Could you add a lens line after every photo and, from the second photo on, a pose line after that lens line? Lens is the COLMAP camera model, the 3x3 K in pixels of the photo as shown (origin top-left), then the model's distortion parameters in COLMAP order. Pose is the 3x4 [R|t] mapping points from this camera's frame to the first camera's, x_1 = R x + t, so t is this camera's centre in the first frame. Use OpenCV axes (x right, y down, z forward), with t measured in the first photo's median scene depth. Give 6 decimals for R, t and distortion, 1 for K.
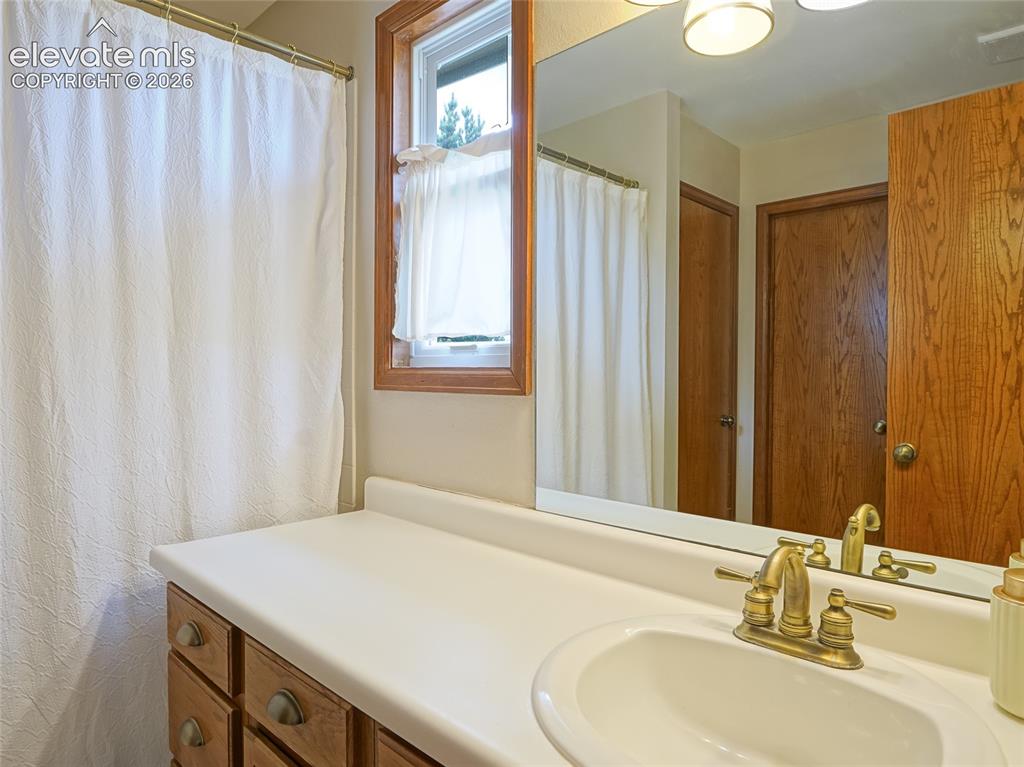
lens RADIAL K [[643.3, 0, 512.0], [0, 643.3, 383.5], [0, 0, 1]] dist [-0.063508, 0.000355]
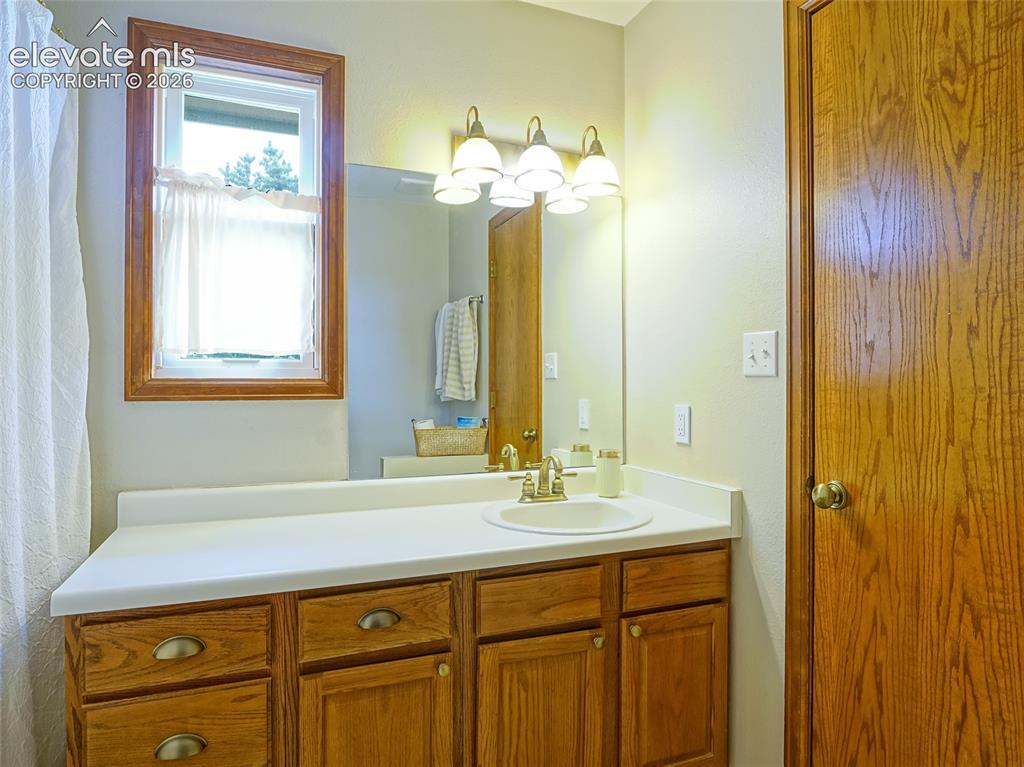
lens RADIAL K [[609.4, 0, 512.0], [0, 609.4, 383.5], [0, 0, 1]] dist [0.002551, -0.000084]
pose [[0.388940, -0.007284, 0.921234, -0.889163], [0.014688, 0.999891, 0.001705, -0.010472], [-0.921146, 0.012868, 0.389004, 0.113480]]
